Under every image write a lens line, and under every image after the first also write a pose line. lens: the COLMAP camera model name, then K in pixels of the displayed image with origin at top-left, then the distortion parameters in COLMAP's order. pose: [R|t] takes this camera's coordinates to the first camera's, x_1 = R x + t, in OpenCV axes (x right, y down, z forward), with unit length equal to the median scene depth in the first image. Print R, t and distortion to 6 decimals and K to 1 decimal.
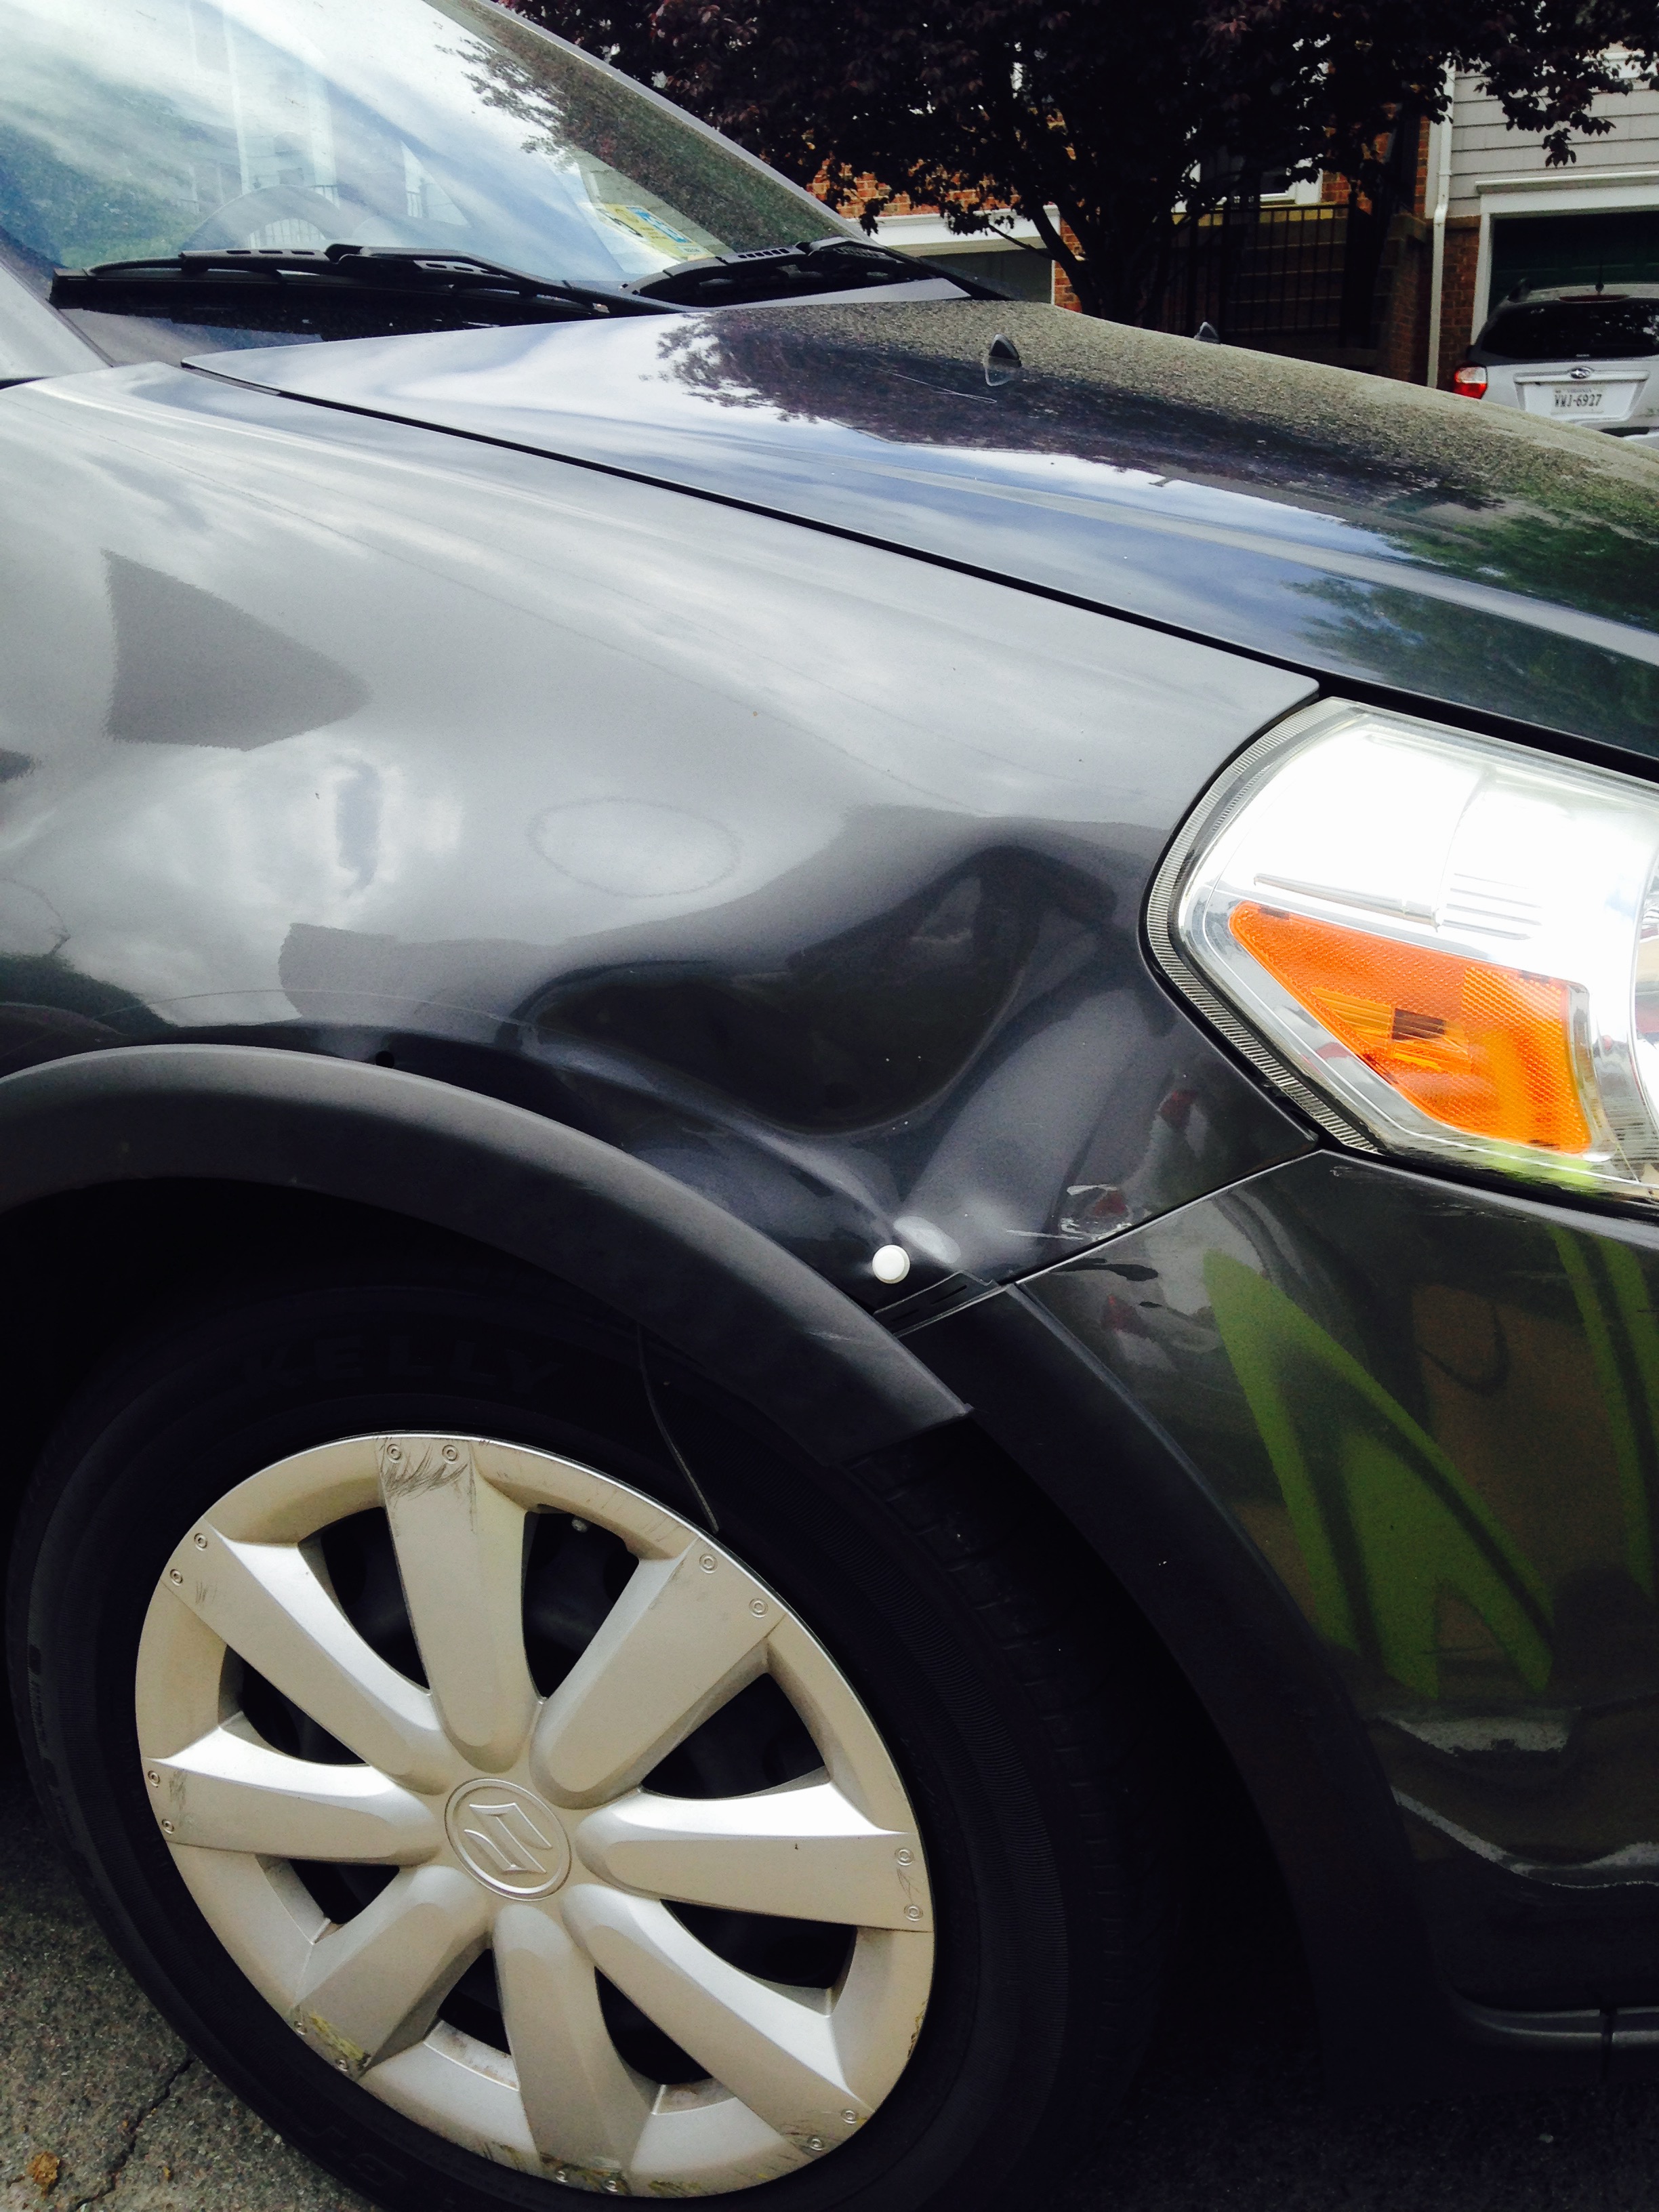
lens RADIAL K [[2033.9, 0, 829.5], [0, 2033.9, 1106.0], [0, 0, 1]] dist [0.264695, -0.351351]
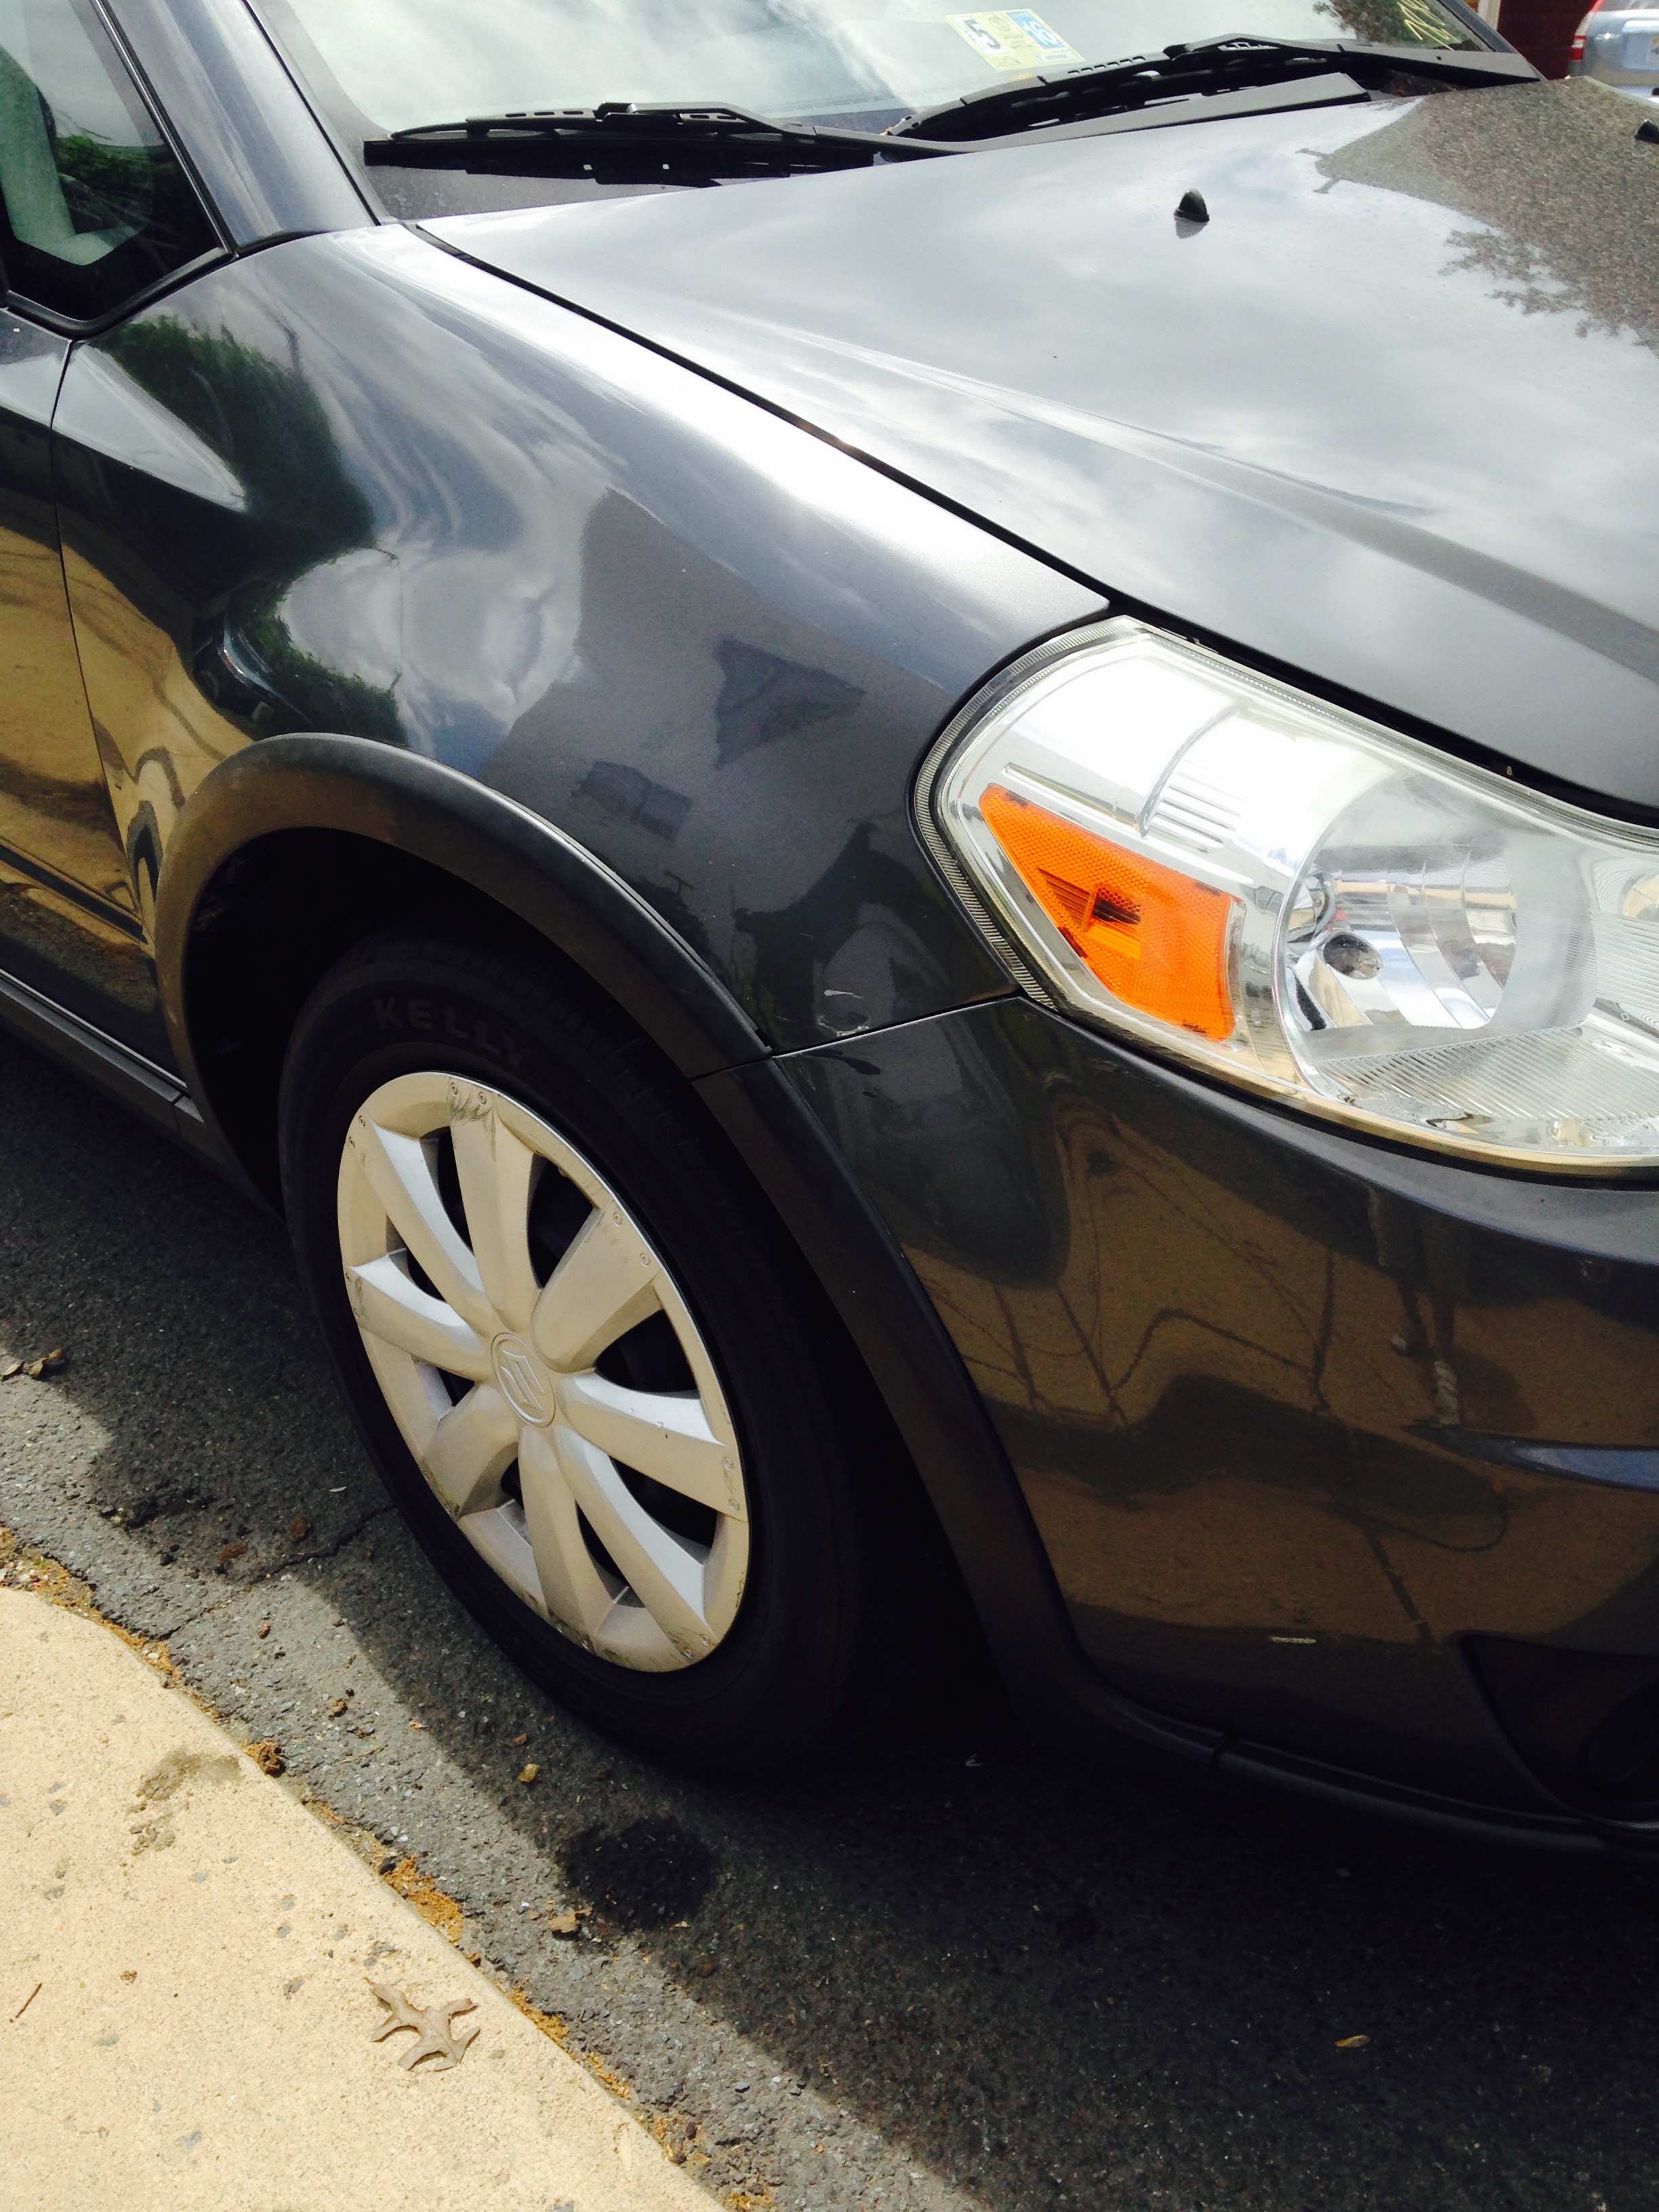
lens RADIAL K [[2033.9, 0, 829.5], [0, 2033.9, 1106.0], [0, 0, 1]] dist [0.264695, -0.351351]
pose [[0.907572, 0.209410, -0.363951, 0.485828], [-0.153228, 0.972162, 0.177262, -0.093759], [0.390940, -0.105111, 0.914395, -0.126623]]
